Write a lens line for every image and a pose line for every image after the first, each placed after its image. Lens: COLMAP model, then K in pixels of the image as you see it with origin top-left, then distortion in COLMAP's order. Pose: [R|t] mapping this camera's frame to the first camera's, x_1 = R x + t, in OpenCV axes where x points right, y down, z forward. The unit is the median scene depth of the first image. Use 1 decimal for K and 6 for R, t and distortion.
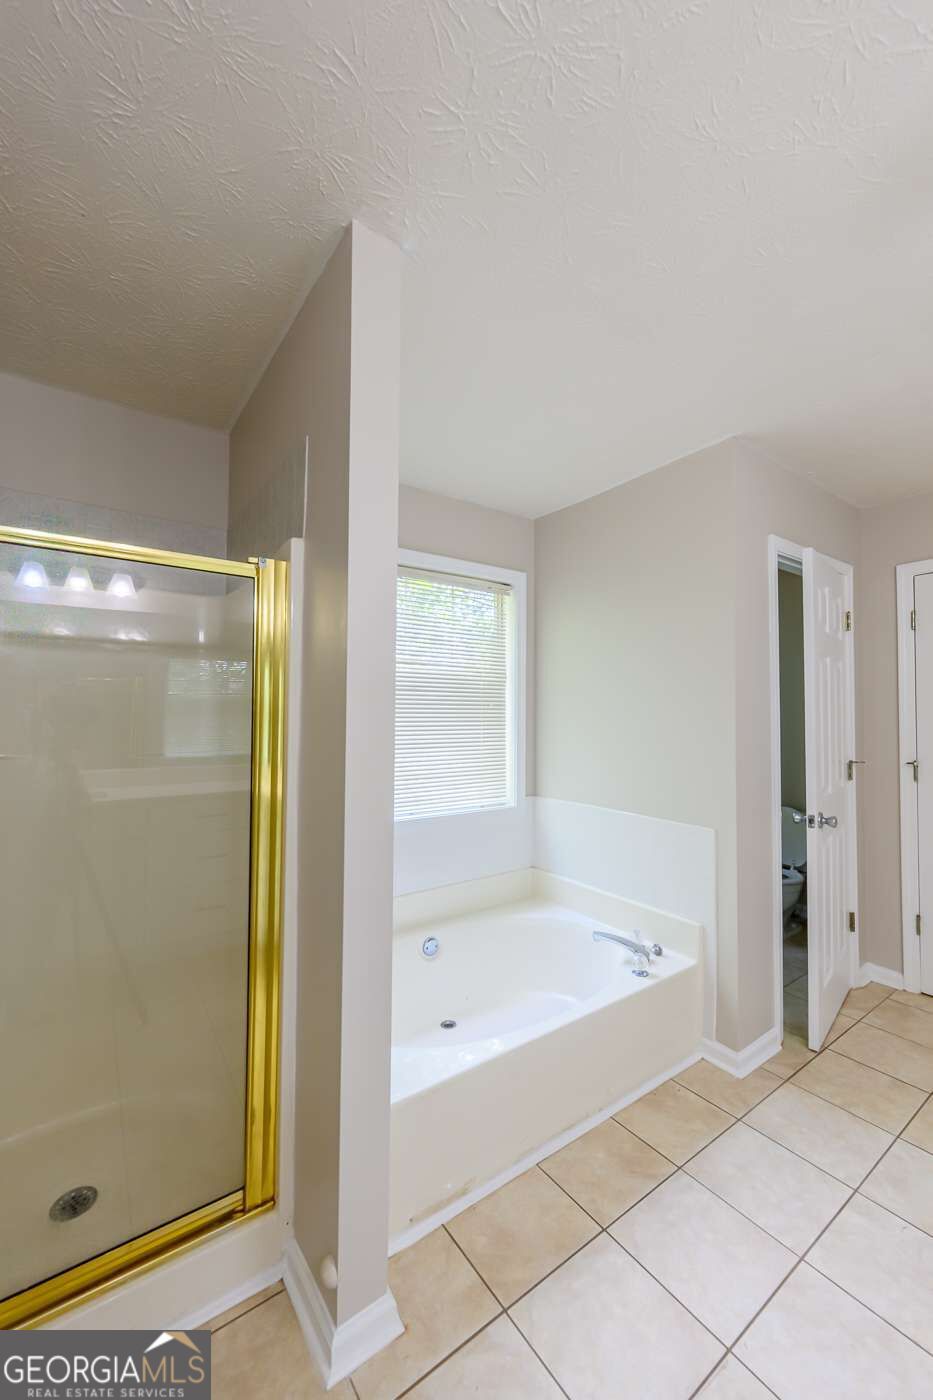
lens RADIAL K [[555.0, 0, 466.5], [0, 555.0, 700.0], [0, 0, 1]] dist [0.000833, 0.000091]
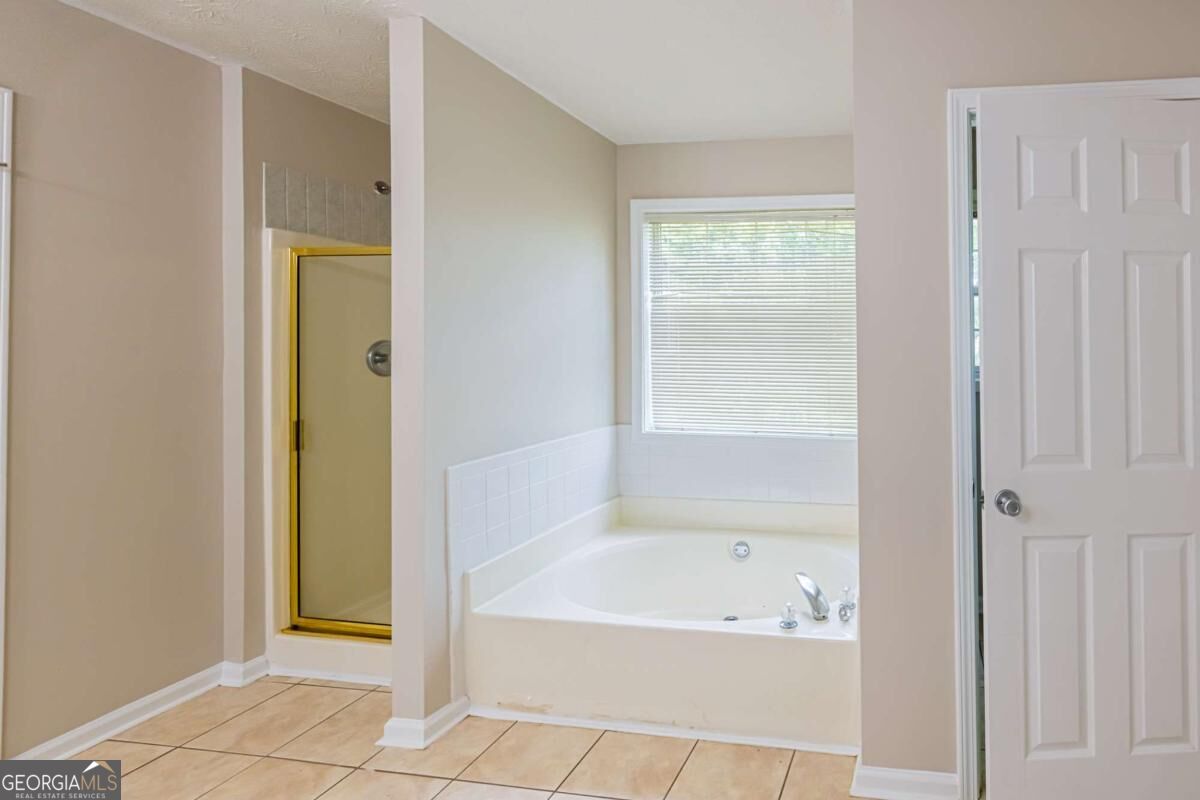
lens RADIAL K [[450.7, 0, 600.7], [0, 450.7, 344.0], [0, 0, 1]] dist [-0.000205, -0.000006]
pose [[0.728601, 0.000741, -0.684938, 0.576695], [0.015015, 0.999742, 0.017055, 0.014119], [0.684774, -0.022711, 0.728401, 0.251205]]
